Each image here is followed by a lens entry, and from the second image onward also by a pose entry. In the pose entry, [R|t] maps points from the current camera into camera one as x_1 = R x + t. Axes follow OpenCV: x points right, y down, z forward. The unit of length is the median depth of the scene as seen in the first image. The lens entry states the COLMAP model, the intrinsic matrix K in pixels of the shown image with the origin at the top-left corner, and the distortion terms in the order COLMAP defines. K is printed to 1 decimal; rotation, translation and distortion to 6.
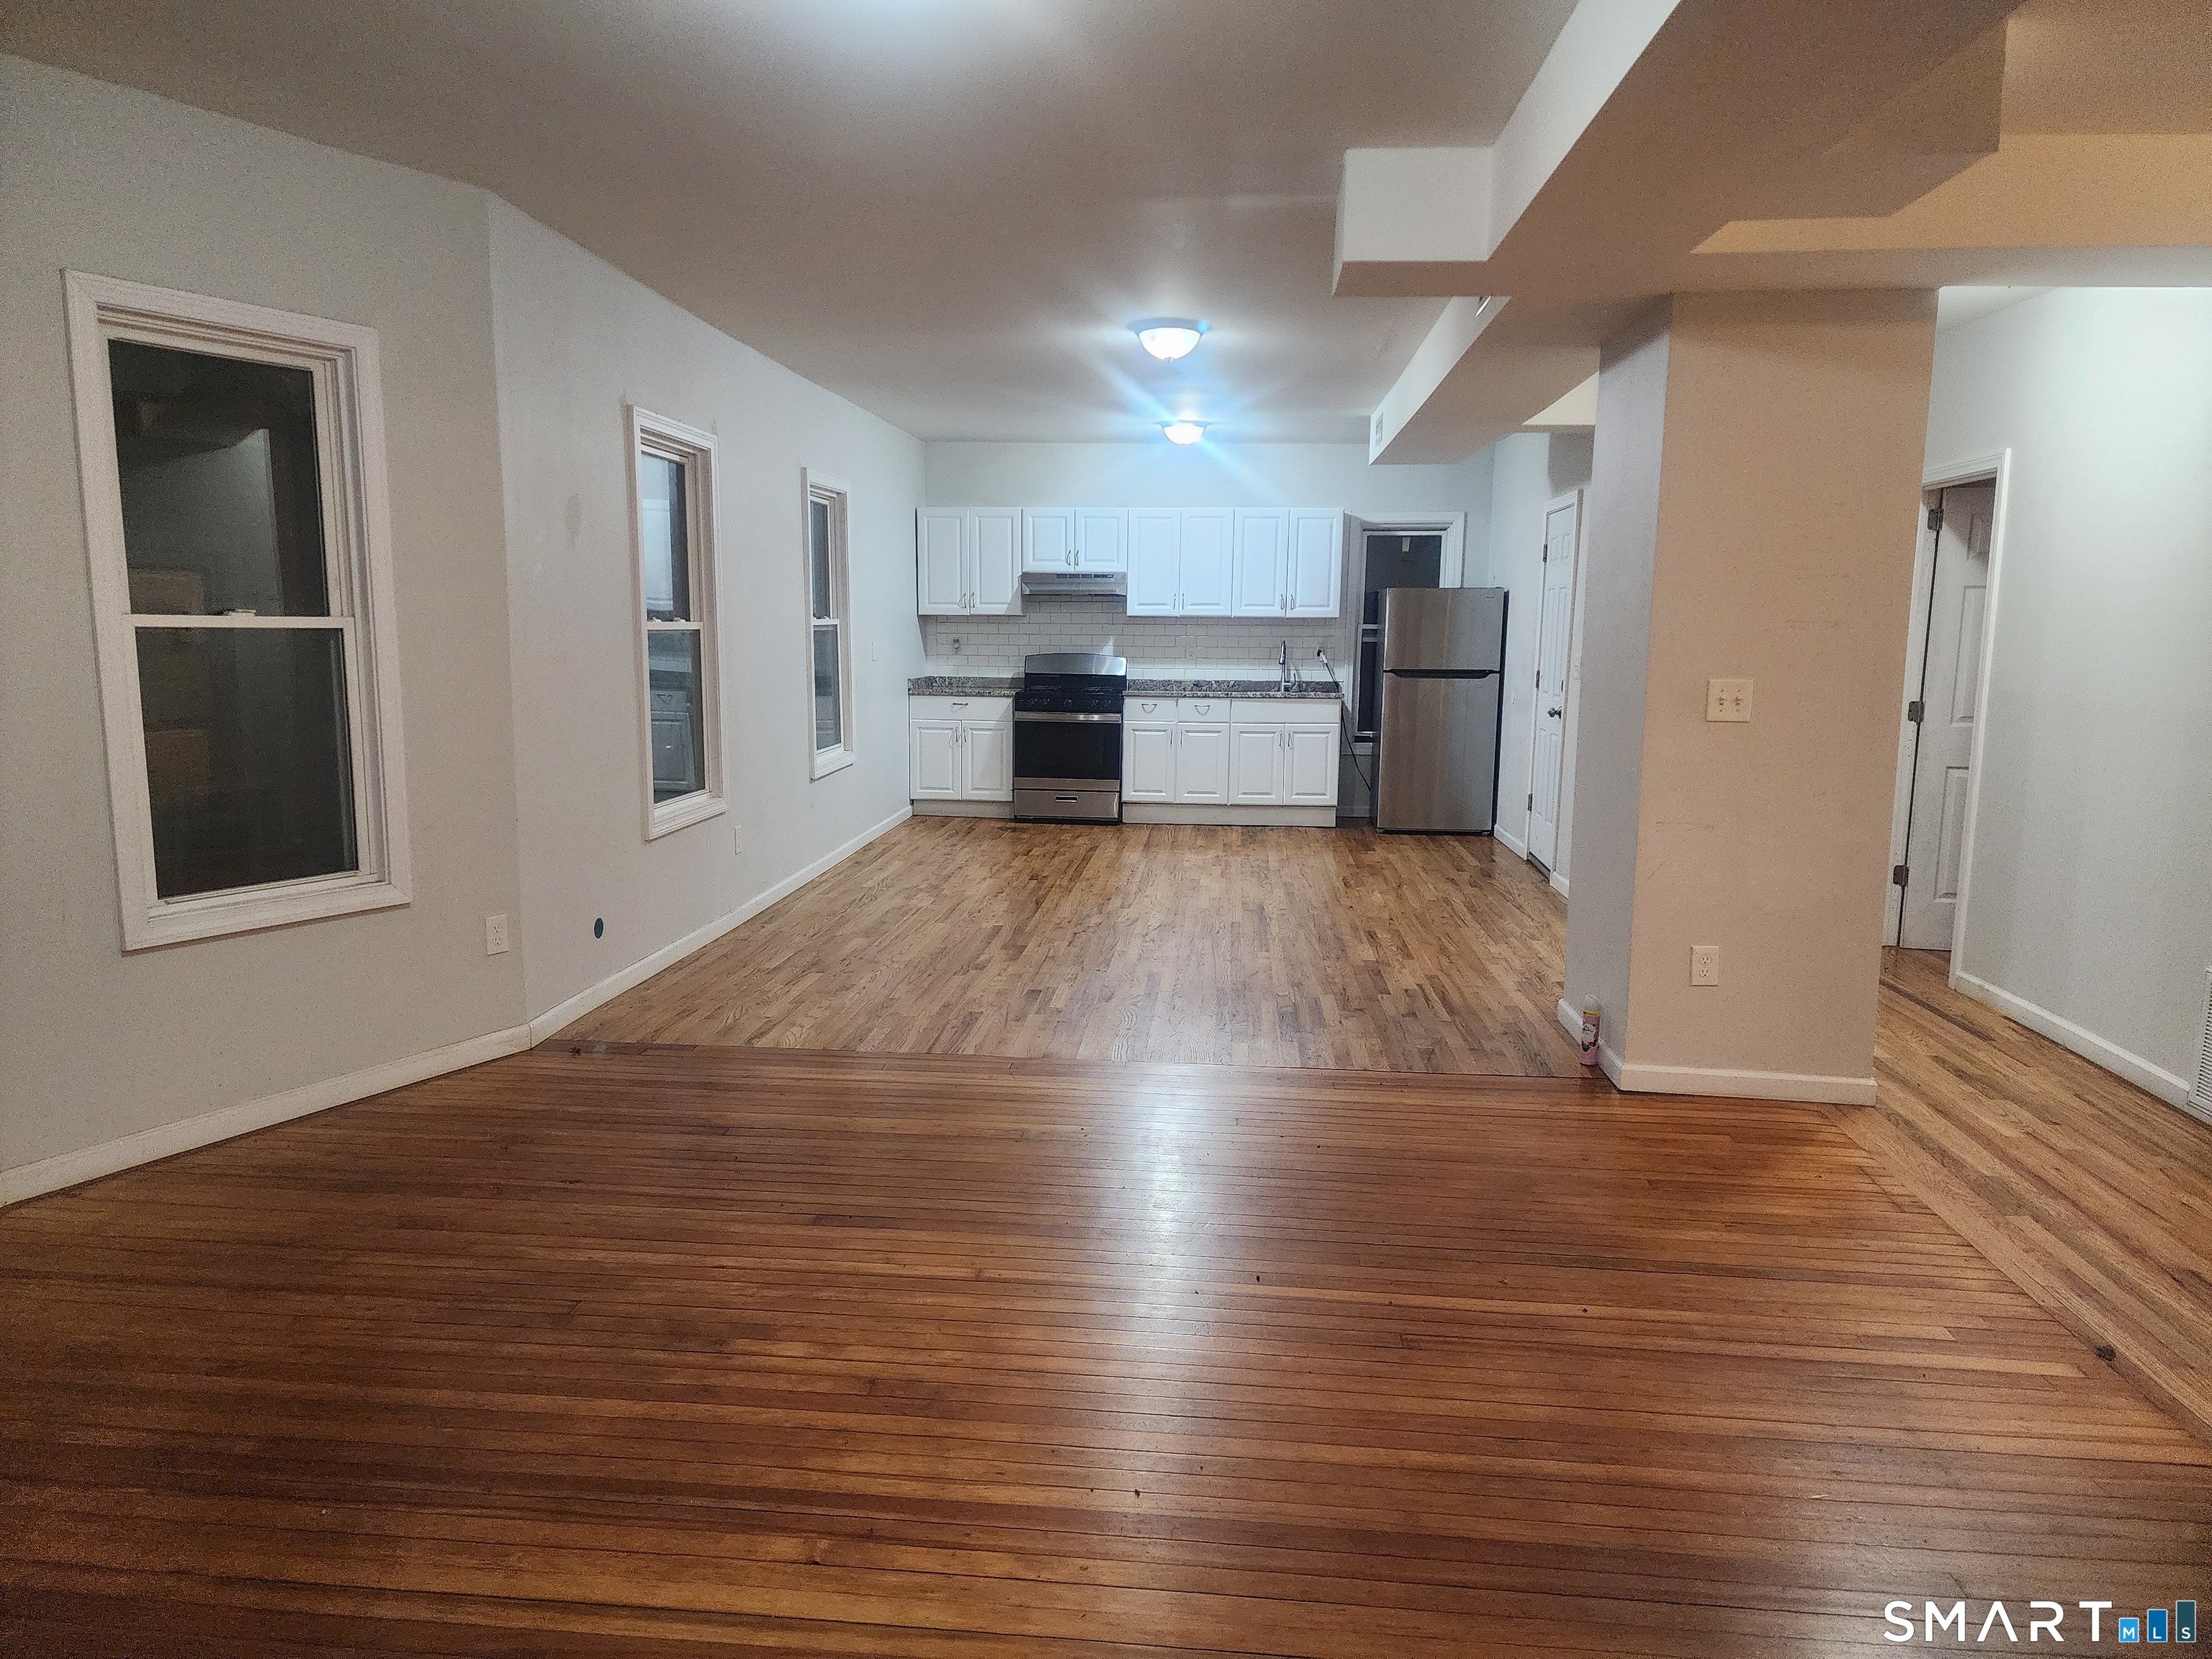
lens RADIAL K [[1485.3, 0, 1106.0], [0, 1485.3, 829.5], [0, 0, 1]] dist [0.075453, 0.000193]
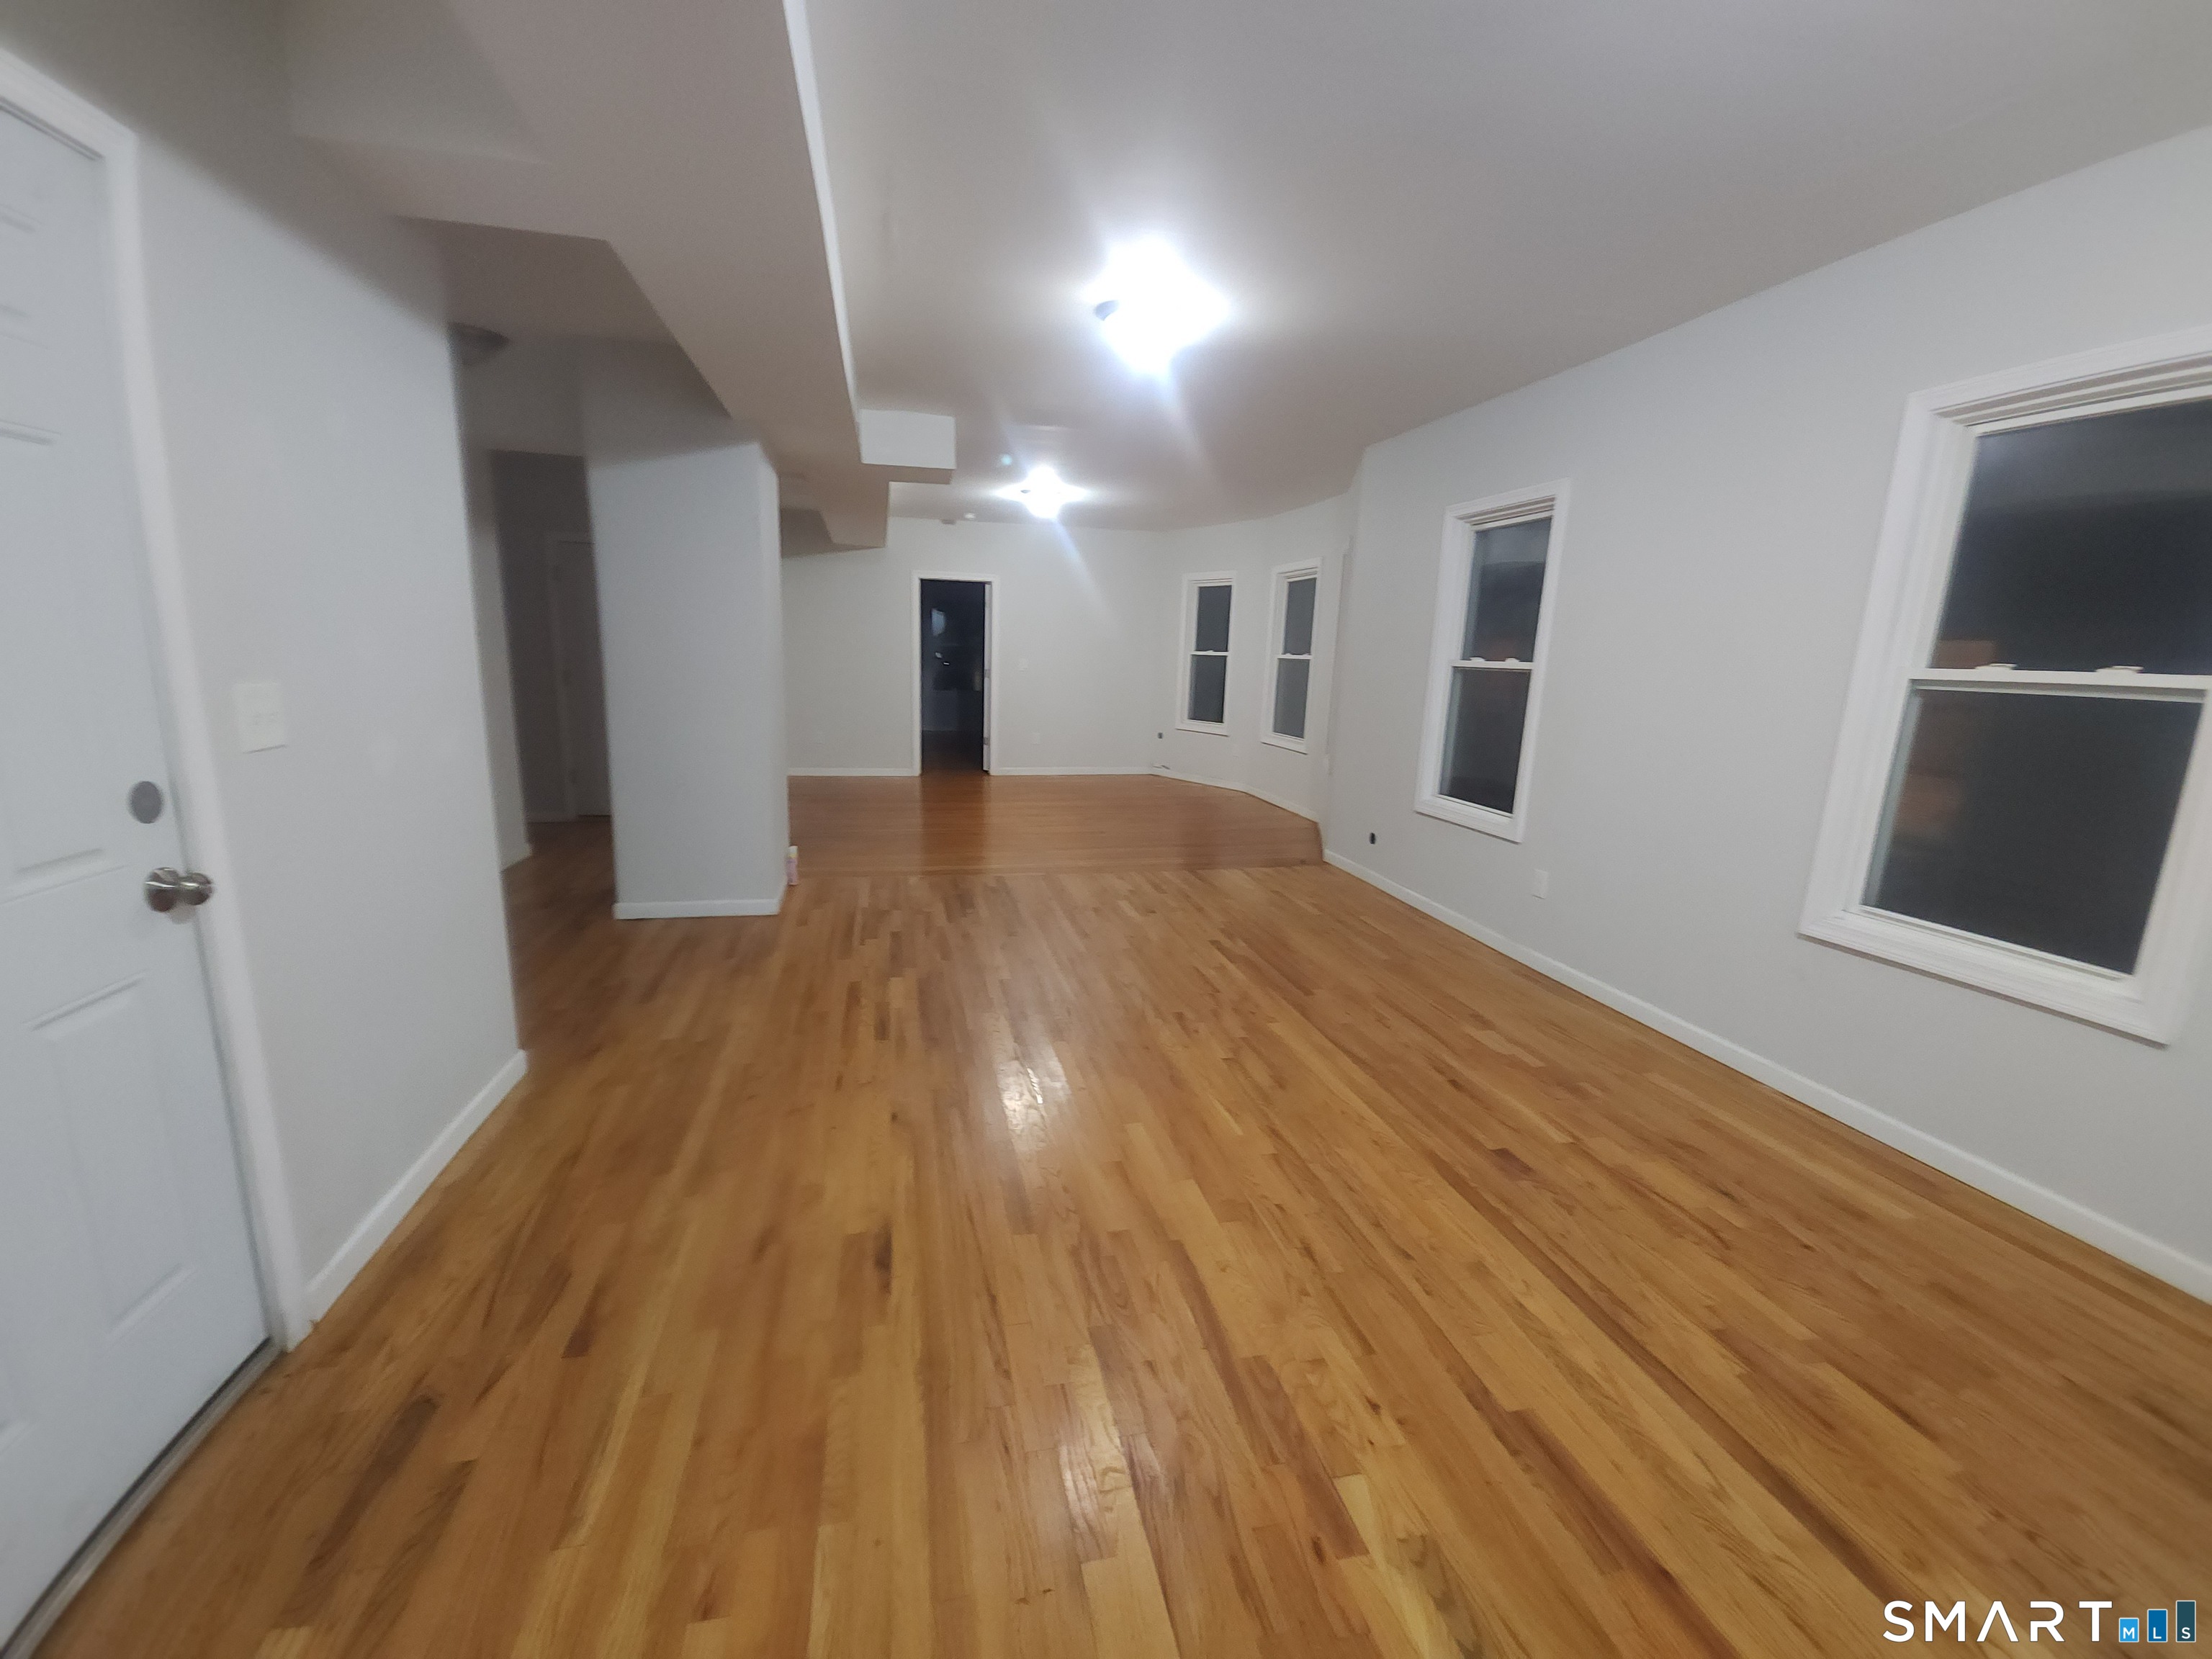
lens RADIAL K [[879.3, 0, 1106.0], [0, 879.3, 829.5], [0, 0, 1]] dist [-0.001612, -0.000156]
pose [[-0.946524, 0.021908, -0.321890, 0.146260], [-0.088099, 0.942226, 0.323186, -0.129210], [0.310373, 0.334262, -0.889909, 0.962451]]
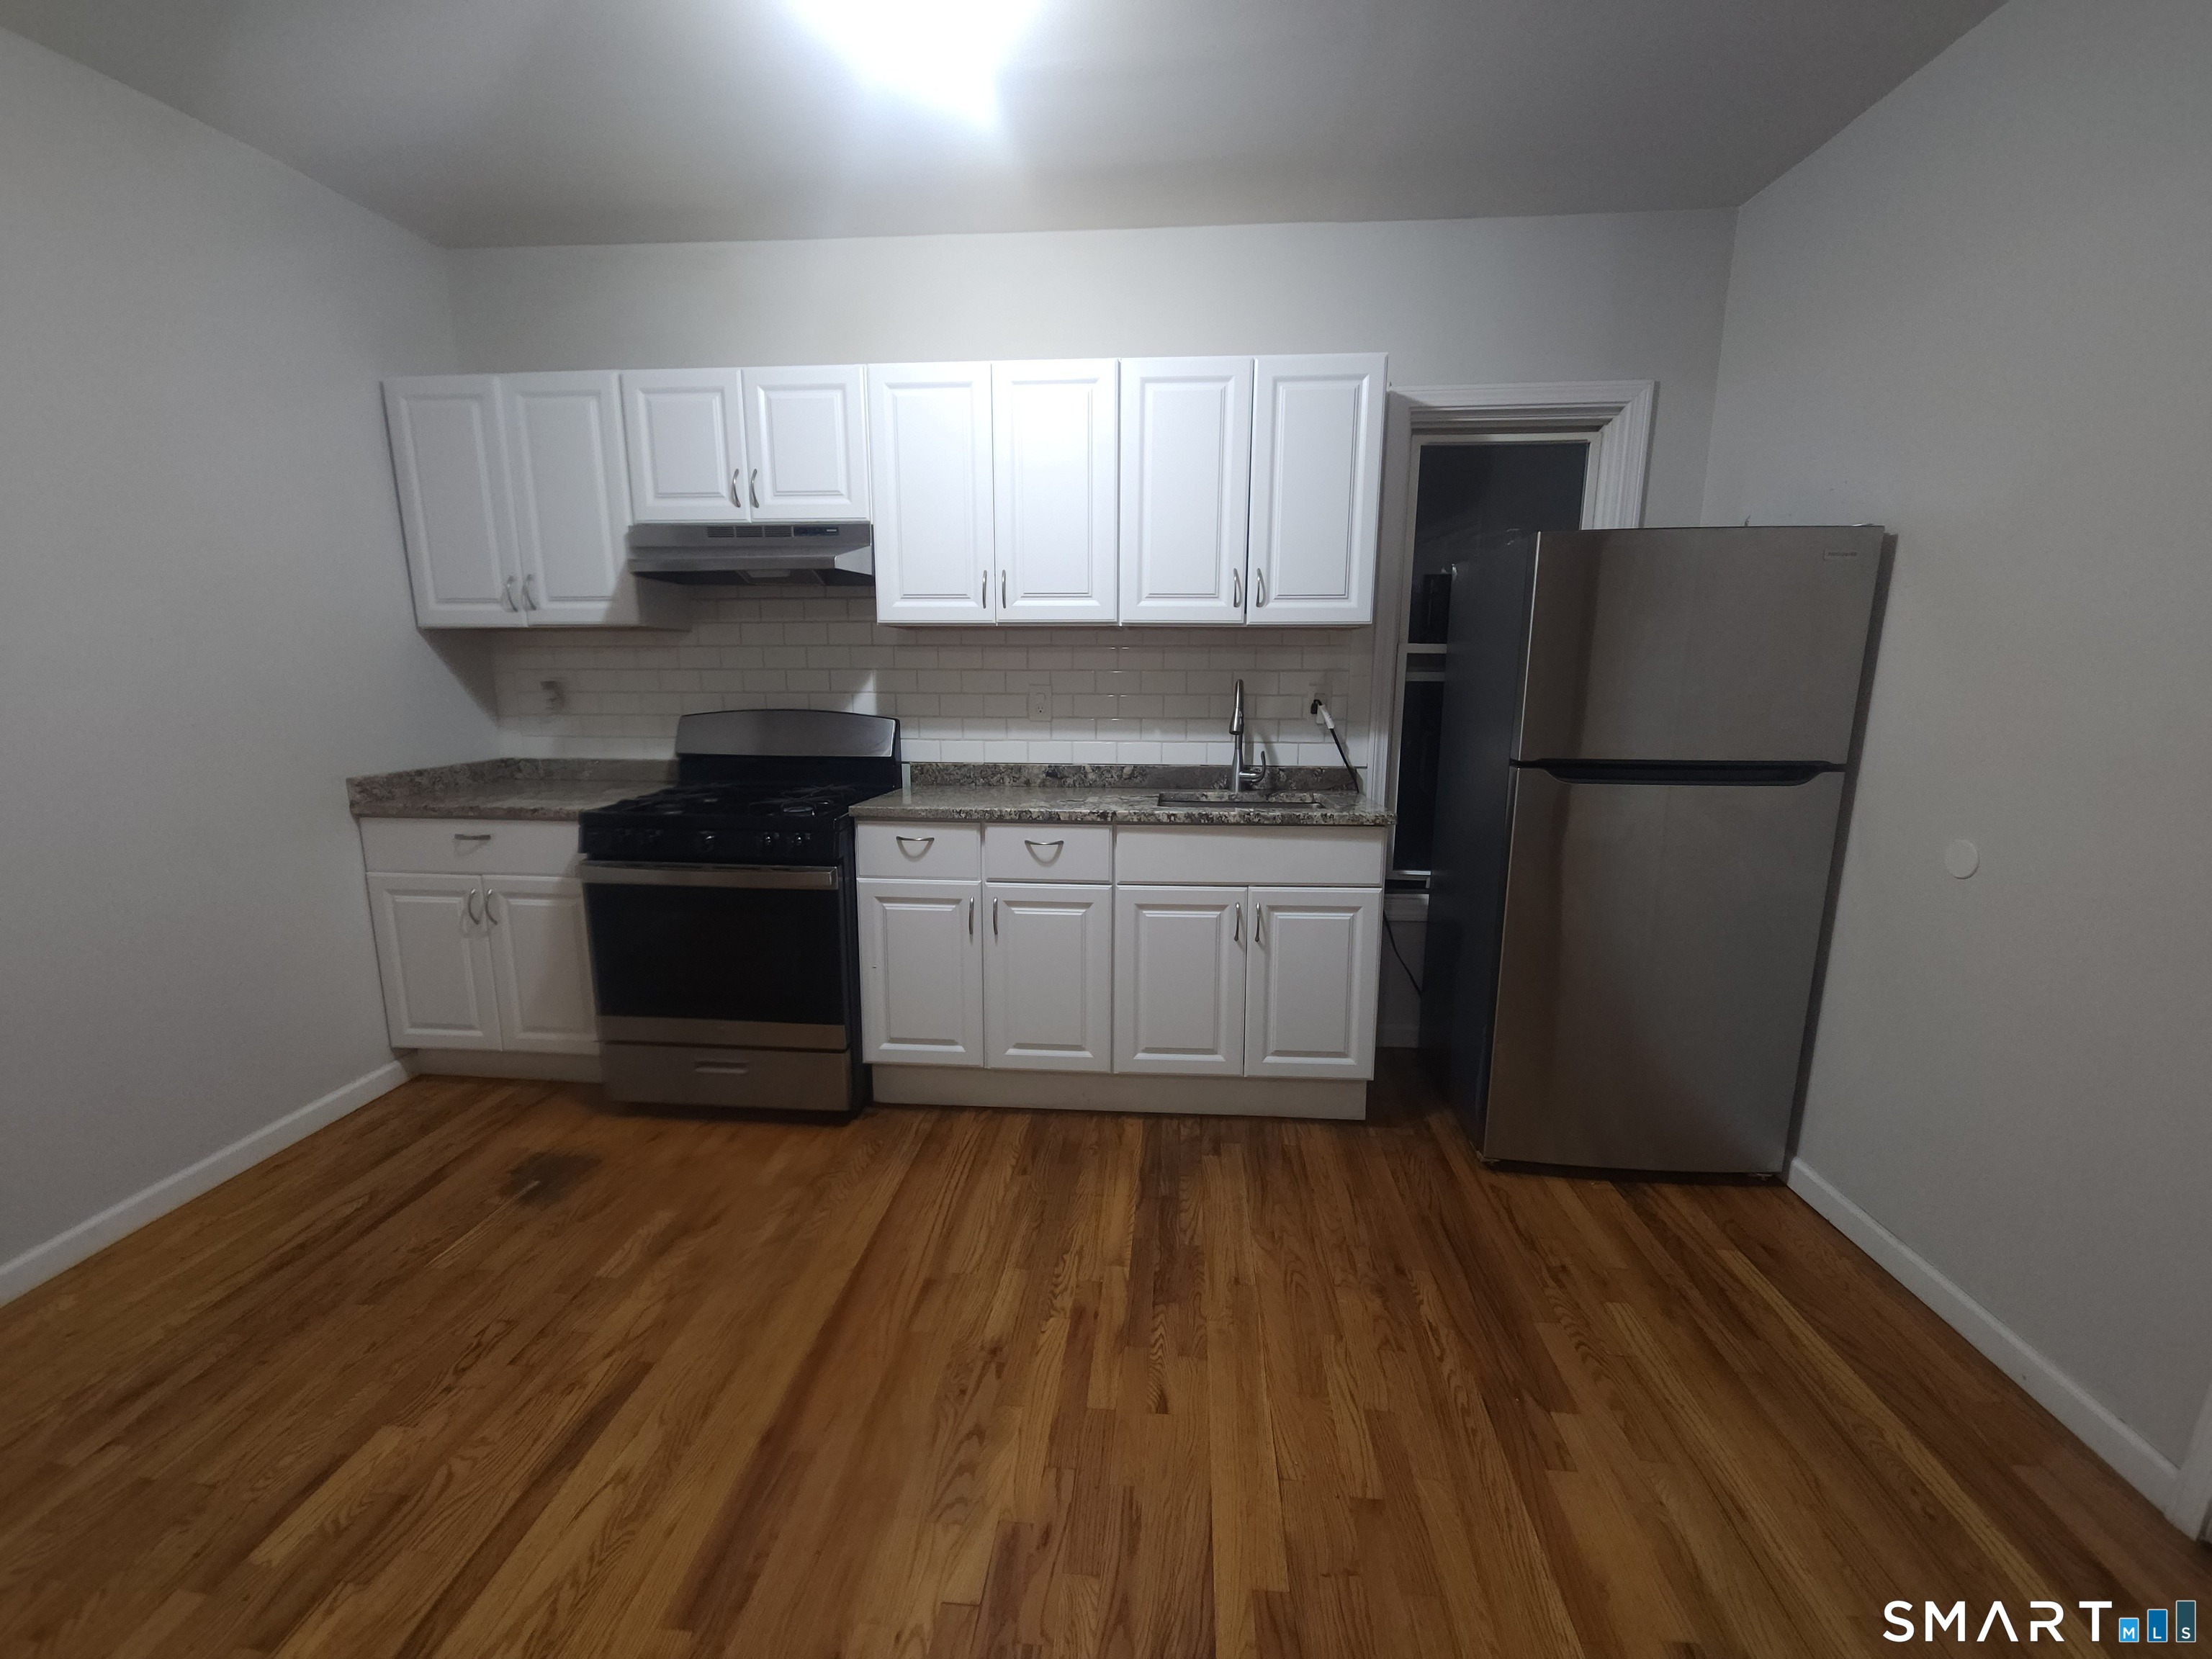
lens RADIAL K [[879.3, 0, 1106.0], [0, 879.3, 829.5], [0, 0, 1]] dist [-0.001612, -0.000156]
pose [[0.999964, -0.007989, 0.002980, 0.079426], [0.007835, 0.998788, 0.048582, -0.096501], [-0.003364, -0.048557, 0.998815, 0.745341]]
